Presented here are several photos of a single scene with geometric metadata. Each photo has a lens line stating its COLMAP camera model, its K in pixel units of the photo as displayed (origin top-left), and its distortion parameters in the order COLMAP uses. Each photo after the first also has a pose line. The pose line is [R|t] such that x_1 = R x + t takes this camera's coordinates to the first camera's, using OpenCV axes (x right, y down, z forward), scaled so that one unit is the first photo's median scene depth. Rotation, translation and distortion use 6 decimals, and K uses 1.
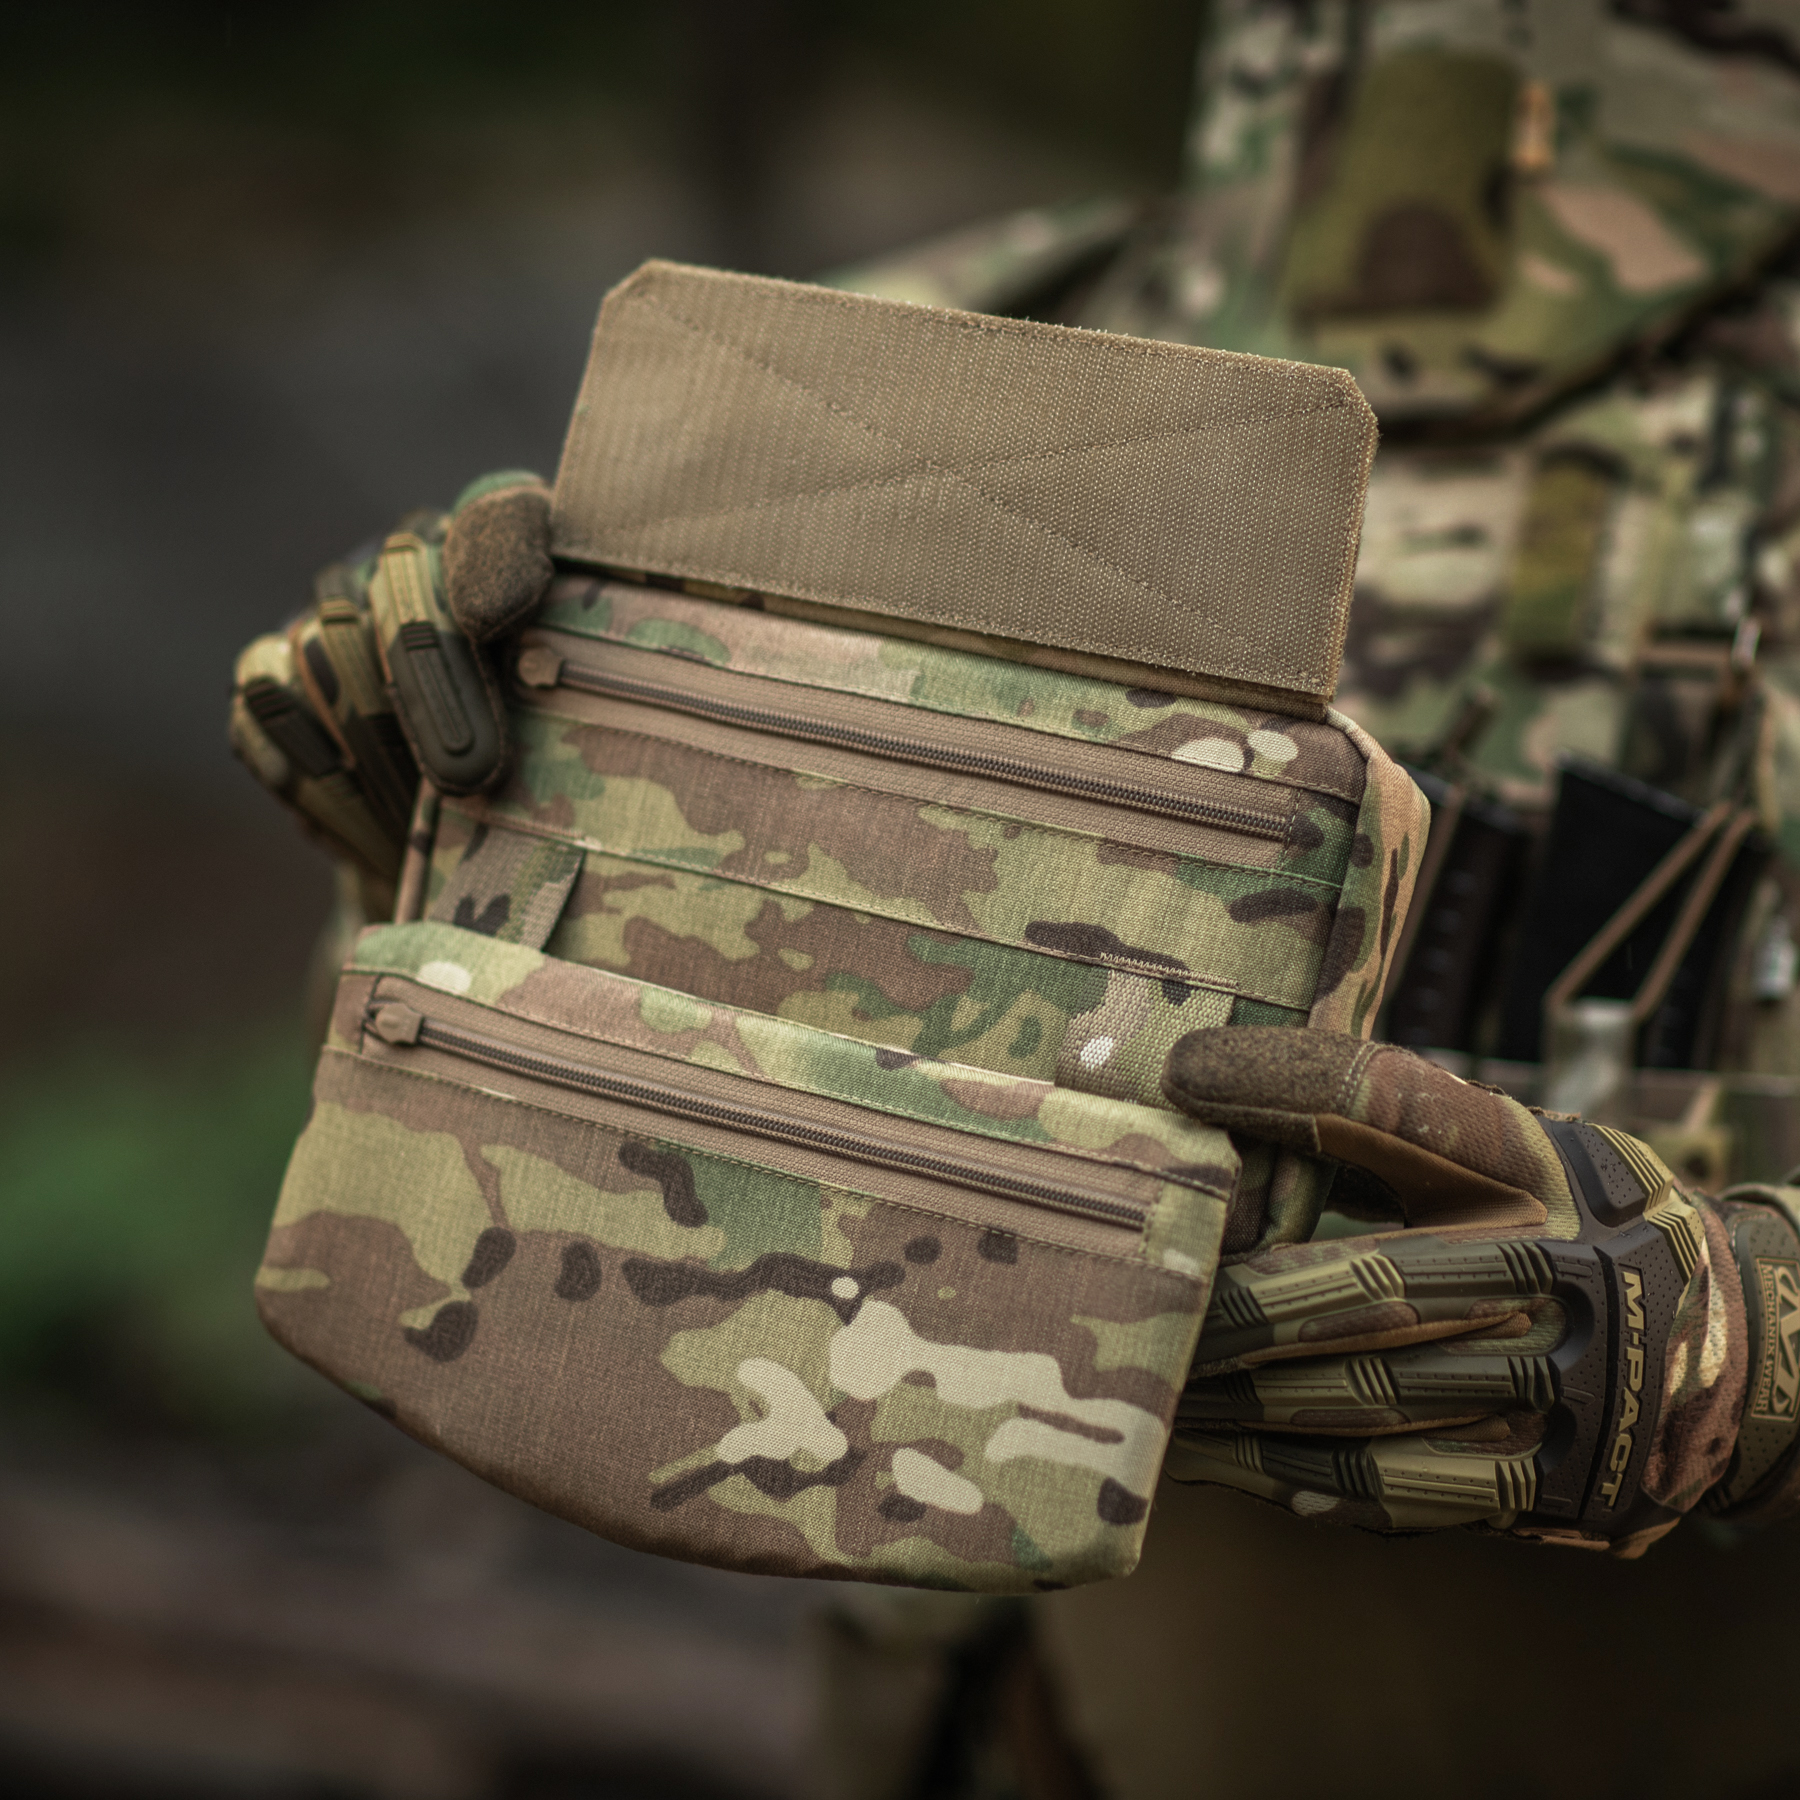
lens RADIAL K [[9130.2, 0, 900.0], [0, 9130.2, 900.0], [0, 0, 1]] dist [-0.109672, -13.143672]
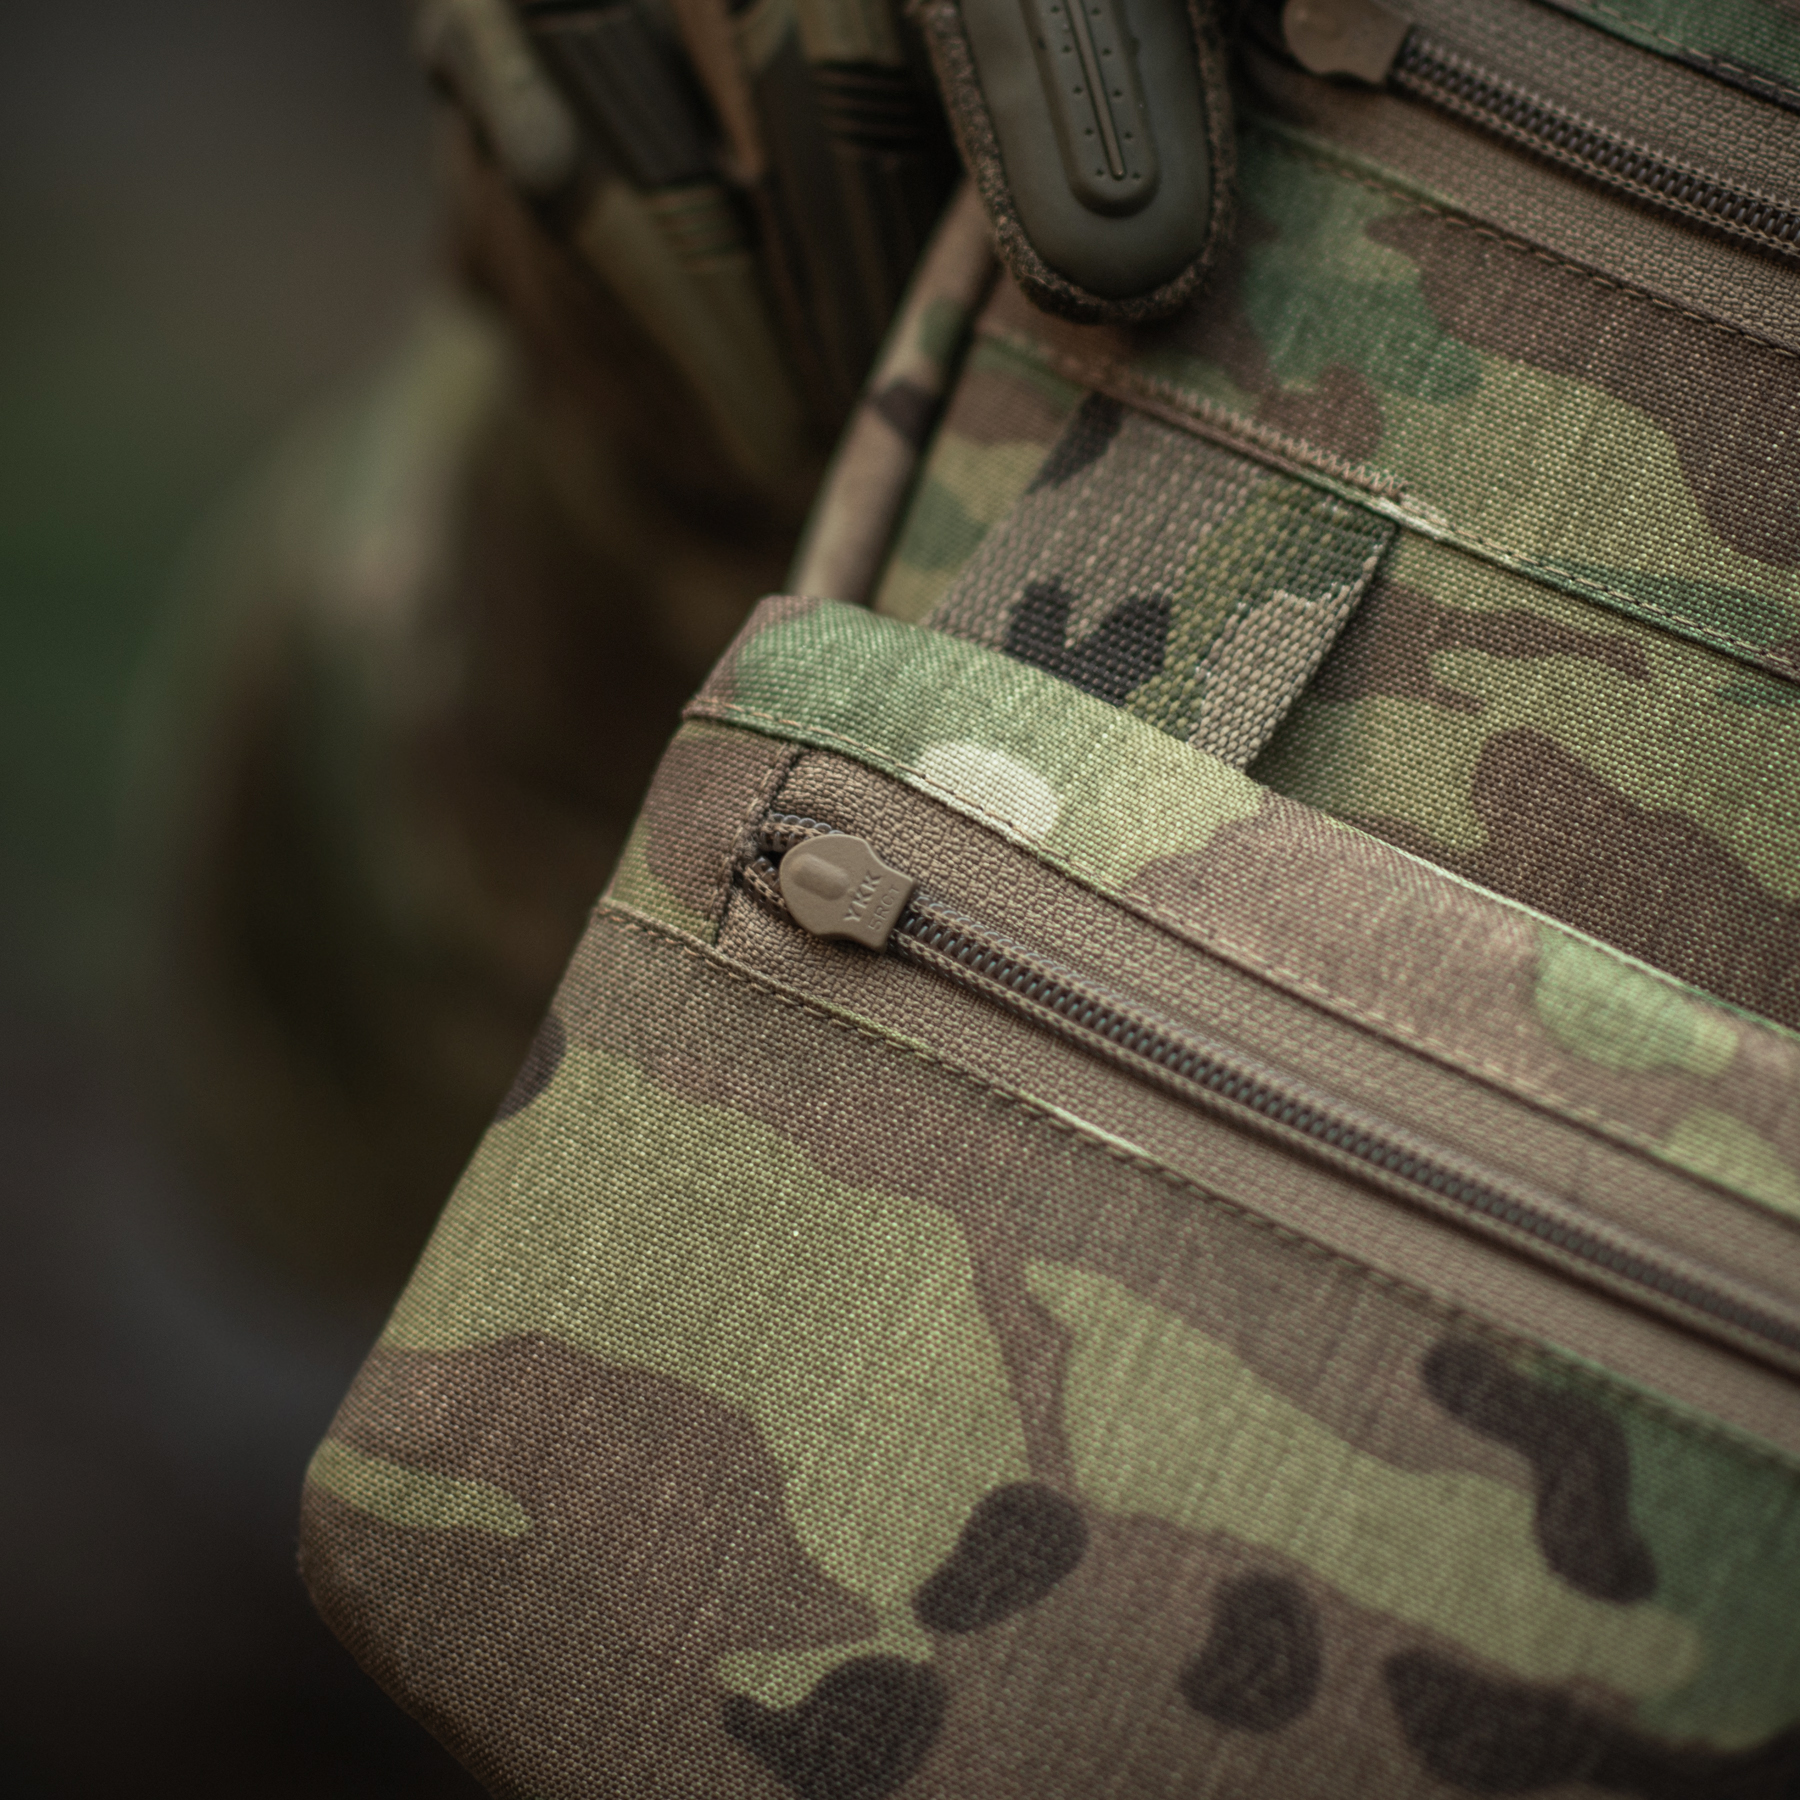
lens RADIAL K [[8076.9, 0, 900.0], [0, 8076.9, 900.0], [0, 0, 1]] dist [-0.066321, -5.557915]
pose [[0.965321, 0.176550, 0.192318, -0.117984], [-0.190036, 0.980294, 0.053947, -0.004462], [-0.179003, -0.088623, 0.979849, 0.680769]]
